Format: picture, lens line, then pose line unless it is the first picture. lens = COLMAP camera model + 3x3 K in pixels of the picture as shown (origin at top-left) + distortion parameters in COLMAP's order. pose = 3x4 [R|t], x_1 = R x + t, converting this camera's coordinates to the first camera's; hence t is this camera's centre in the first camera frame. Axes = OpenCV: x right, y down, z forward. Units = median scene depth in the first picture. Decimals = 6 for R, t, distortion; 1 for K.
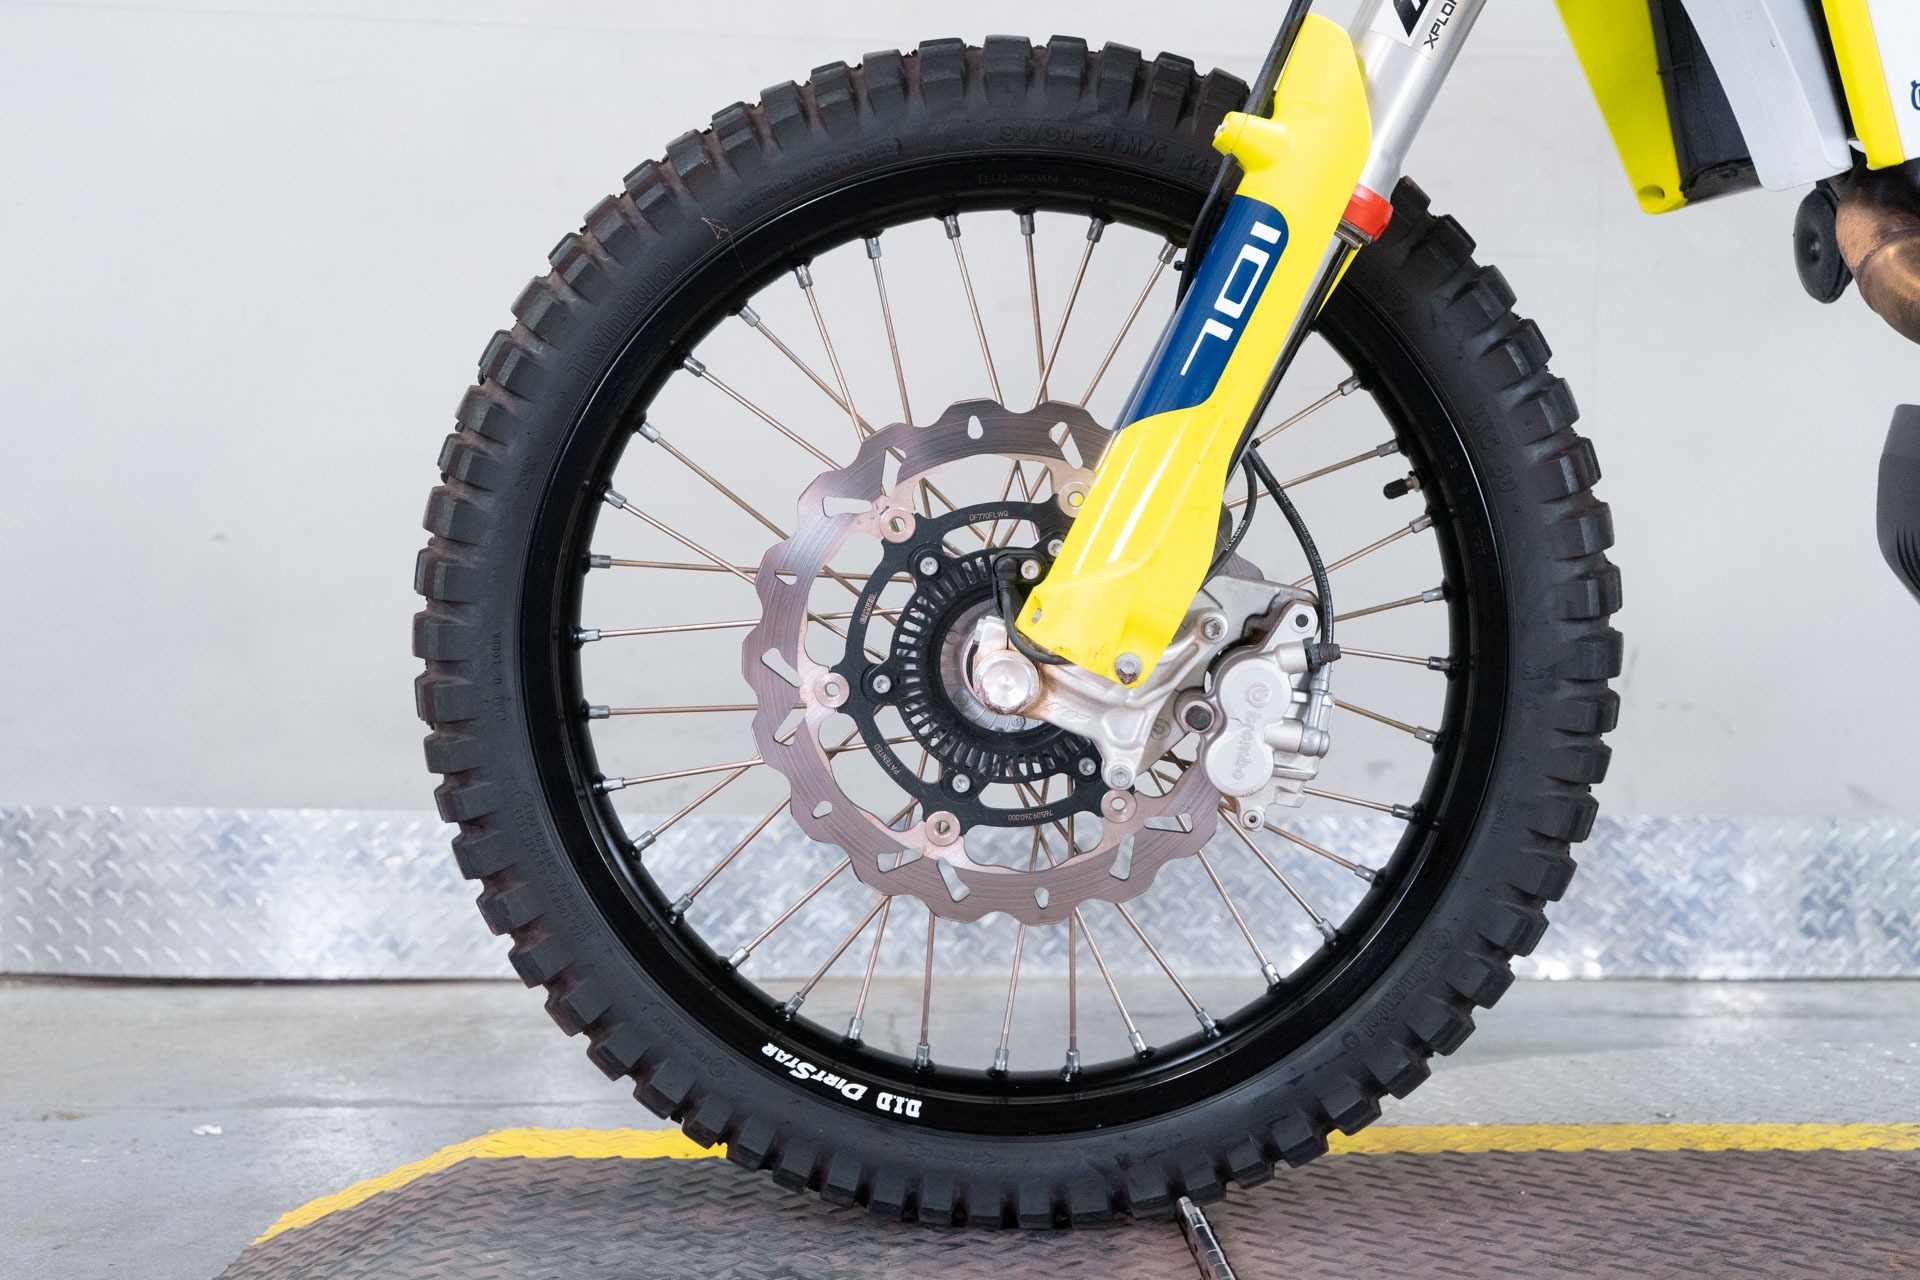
lens RADIAL K [[2215.5, 0, 960.0], [0, 2215.5, 640.0], [0, 0, 1]] dist [0.145723, 0.002973]
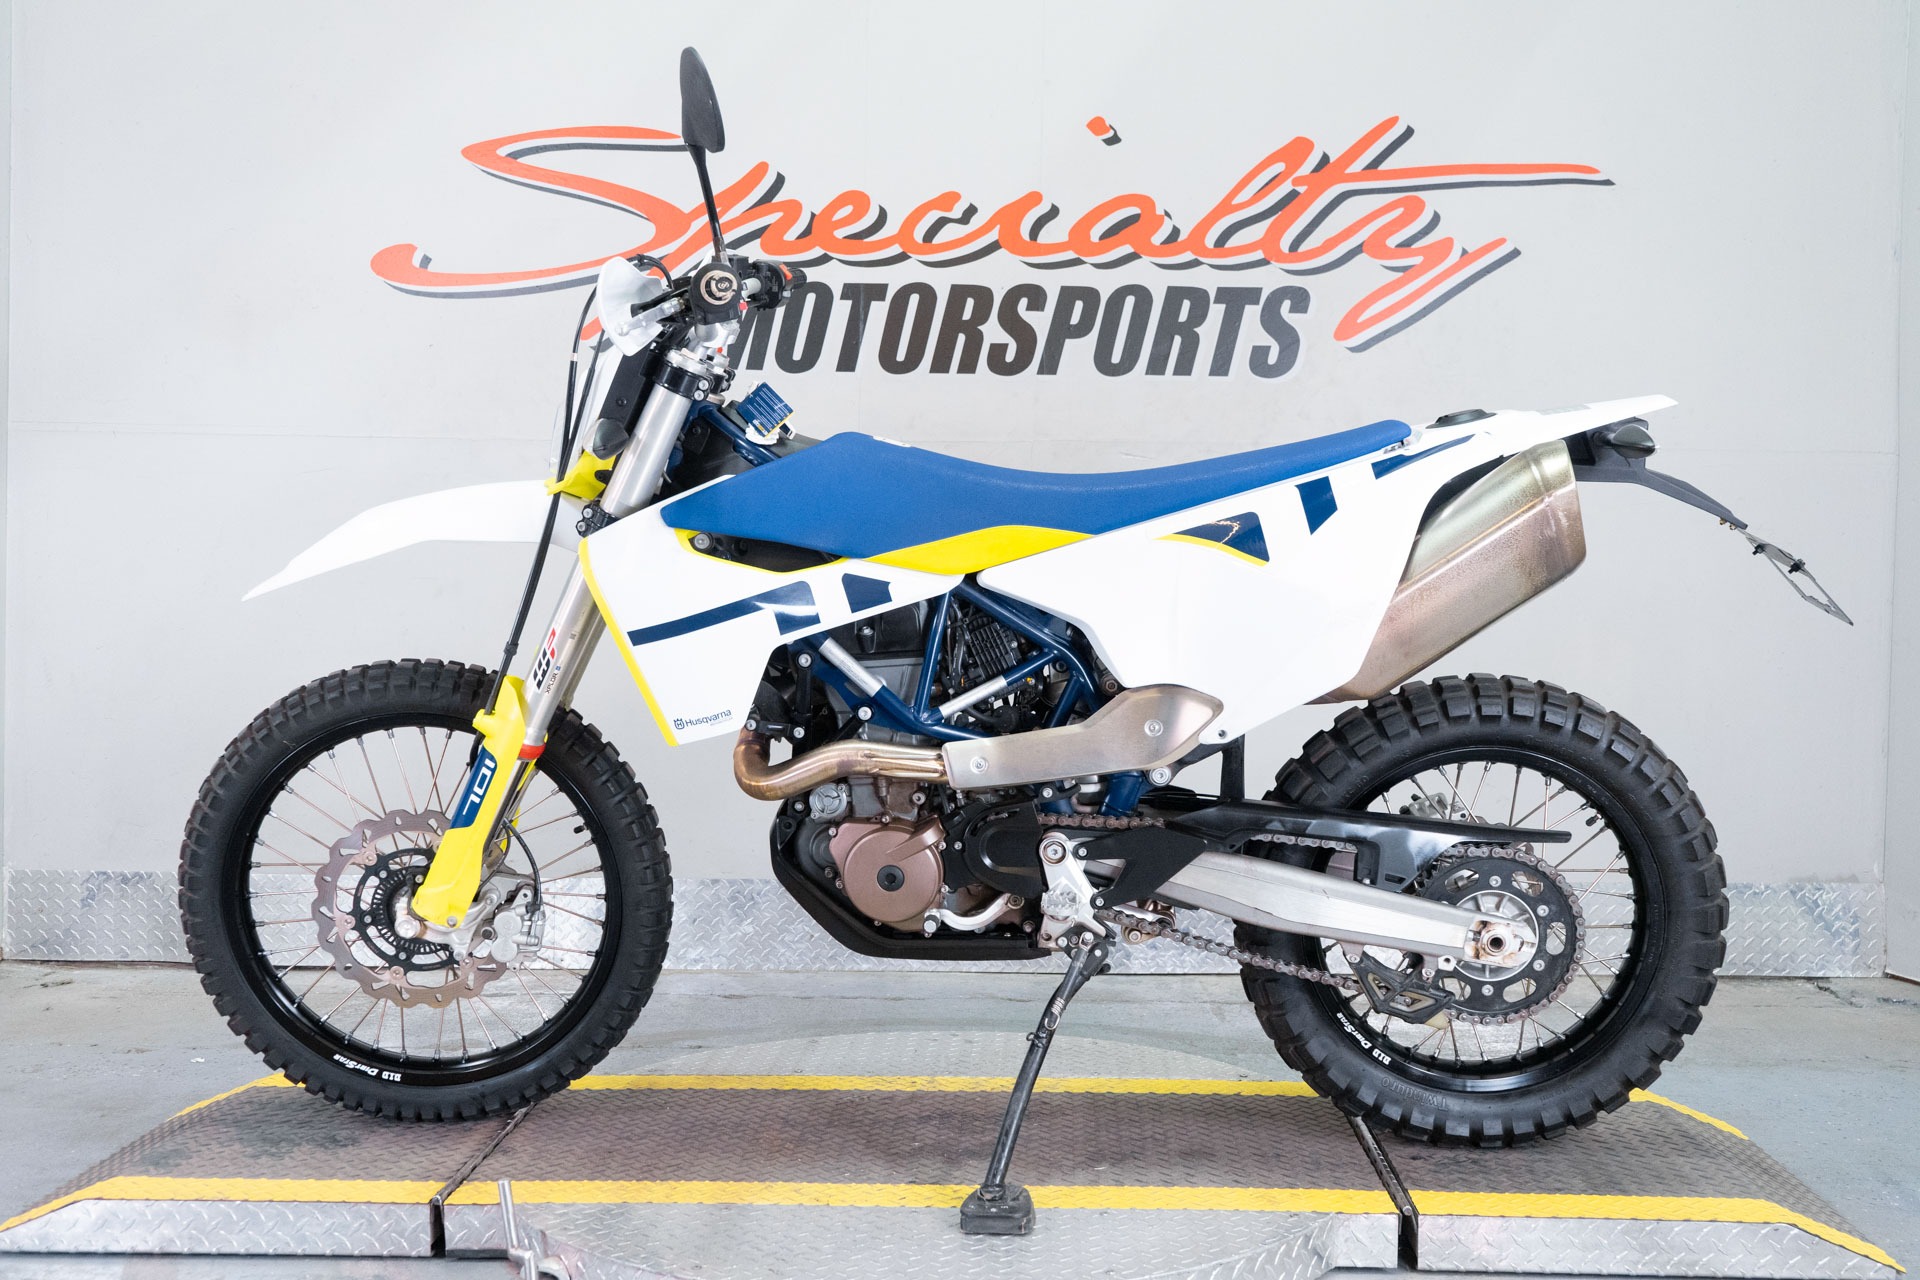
lens RADIAL K [[1917.0, 0, 960.0], [0, 1917.0, 640.0], [0, 0, 1]] dist [0.009116, -0.001226]
pose [[0.997554, -0.026253, 0.064779, 0.492678], [0.020347, 0.995716, 0.090202, -0.468452], [-0.066870, -0.088663, 0.993815, -1.153985]]
